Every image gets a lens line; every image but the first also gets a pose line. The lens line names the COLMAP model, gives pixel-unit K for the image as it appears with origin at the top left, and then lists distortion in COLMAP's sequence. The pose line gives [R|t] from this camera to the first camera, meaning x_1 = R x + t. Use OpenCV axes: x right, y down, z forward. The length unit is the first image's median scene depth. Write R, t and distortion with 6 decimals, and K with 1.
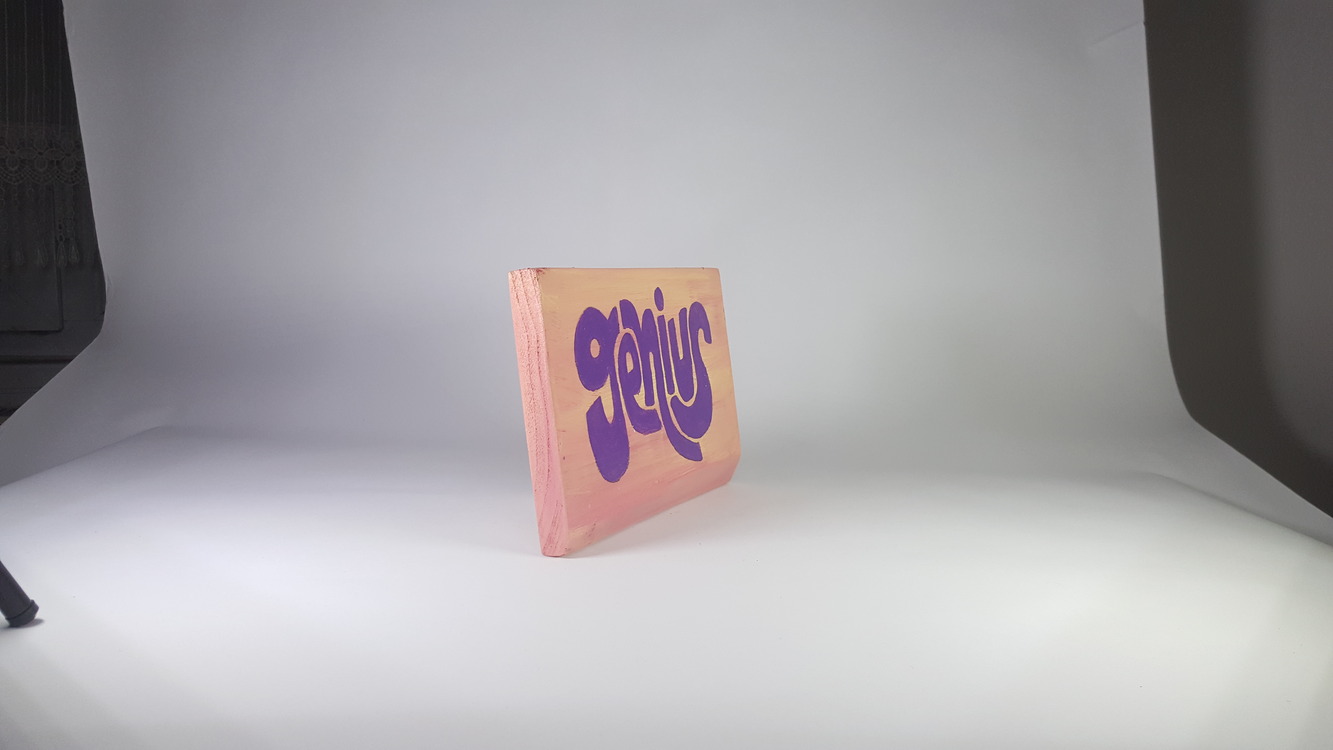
lens RADIAL K [[991.6, 0, 680.4], [0, 991.6, 375.9], [0, 0, 1]] dist [0.004634, 0.000437]
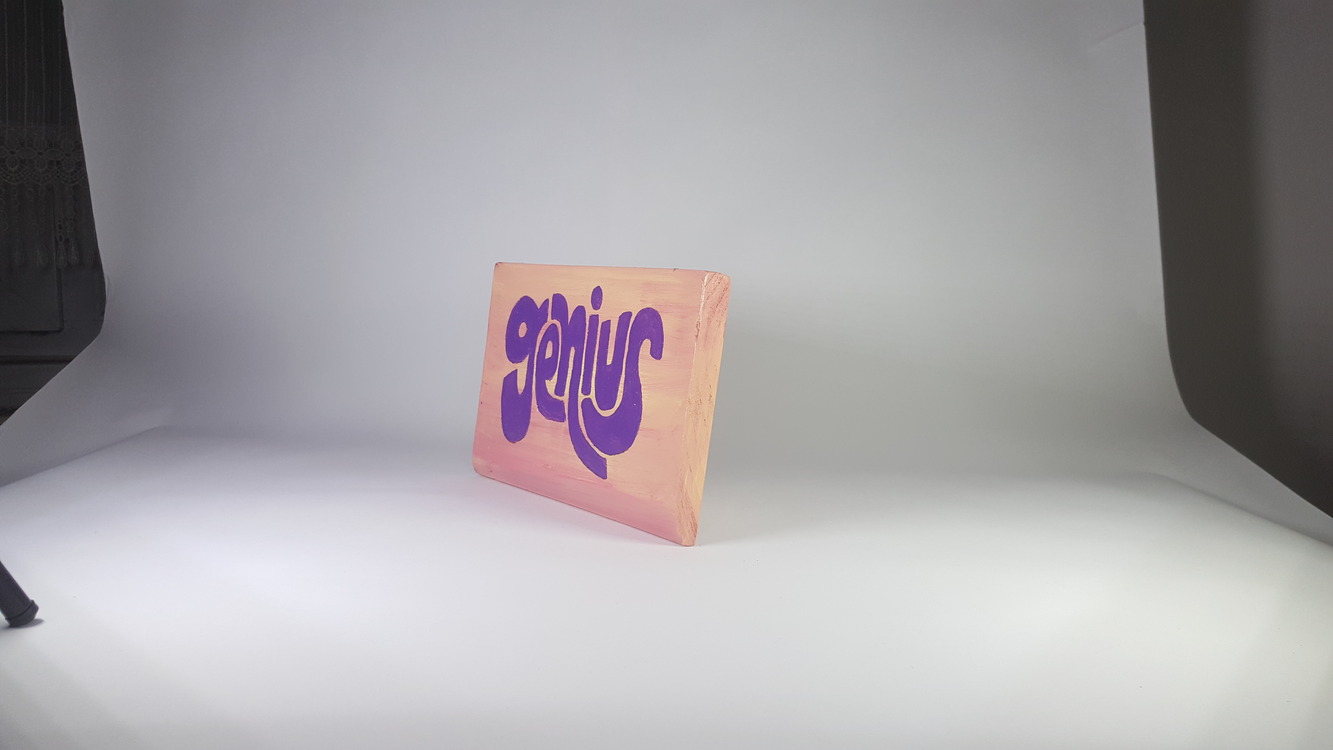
lens RADIAL K [[991.6, 0, 668.3], [0, 991.6, 375.0], [0, 0, 1]] dist [0.004634, 0.000437]
pose [[-0.348959, 0.099869, -0.931801, 0.918220], [-0.128332, 0.979846, 0.153079, -0.169627], [0.928309, 0.172998, -0.329110, 1.466091]]
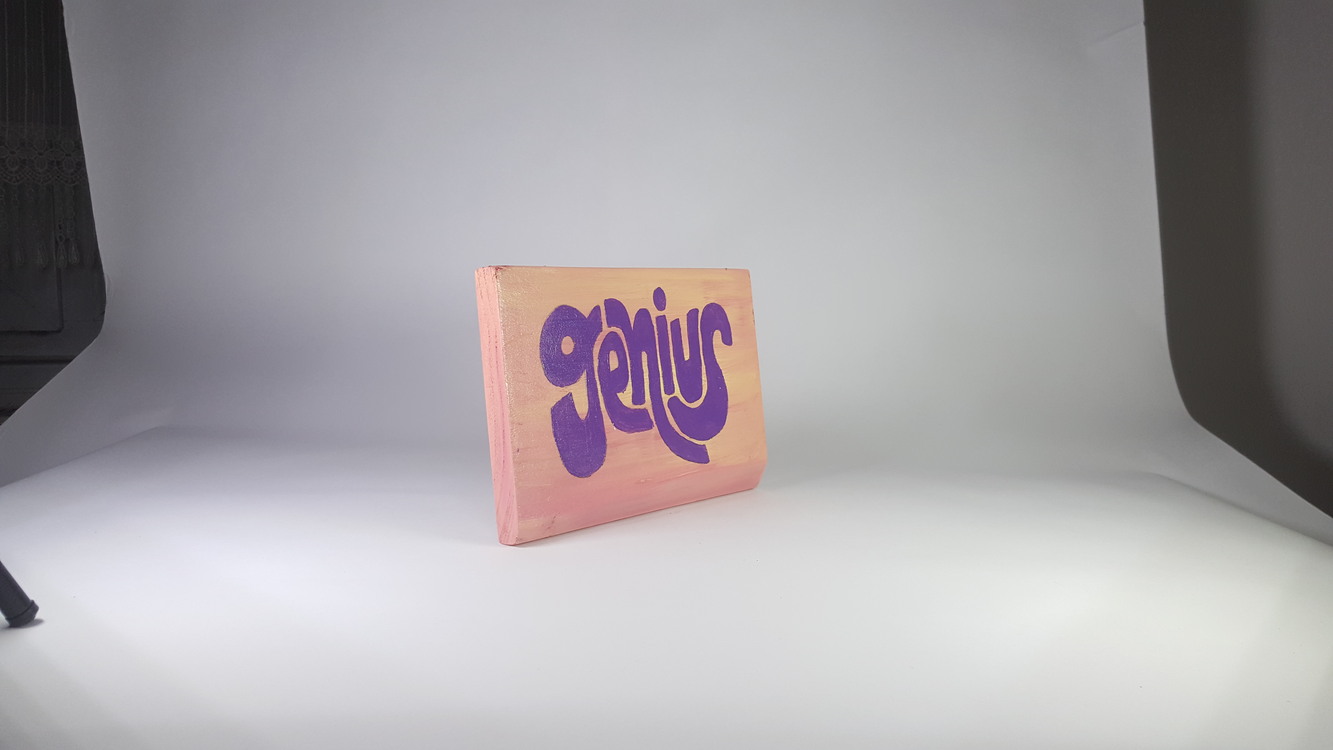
lens RADIAL K [[991.6, 0, 669.1], [0, 991.6, 371.0], [0, 0, 1]] dist [0.004634, 0.000437]
pose [[0.963699, 0.028575, -0.265458, 0.266996], [-0.032526, 0.999416, -0.010498, 0.005517], [0.265003, 0.018751, 0.964065, 0.040776]]
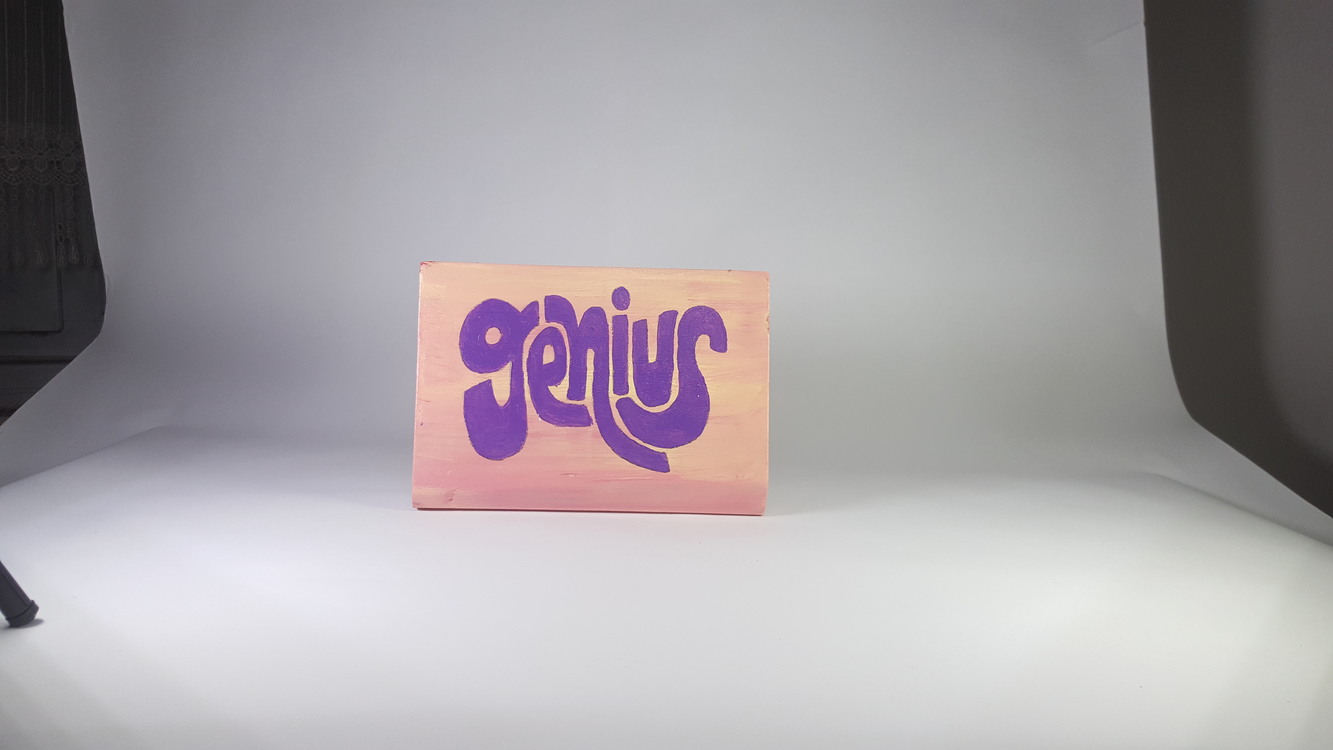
lens RADIAL K [[991.6, 0, 658.9], [0, 991.6, 384.1], [0, 0, 1]] dist [0.004634, 0.000437]
pose [[0.525046, 0.044087, -0.849931, 0.884657], [-0.116100, 0.993032, -0.020211, 0.024381], [0.843118, 0.109289, 0.526505, 0.541586]]
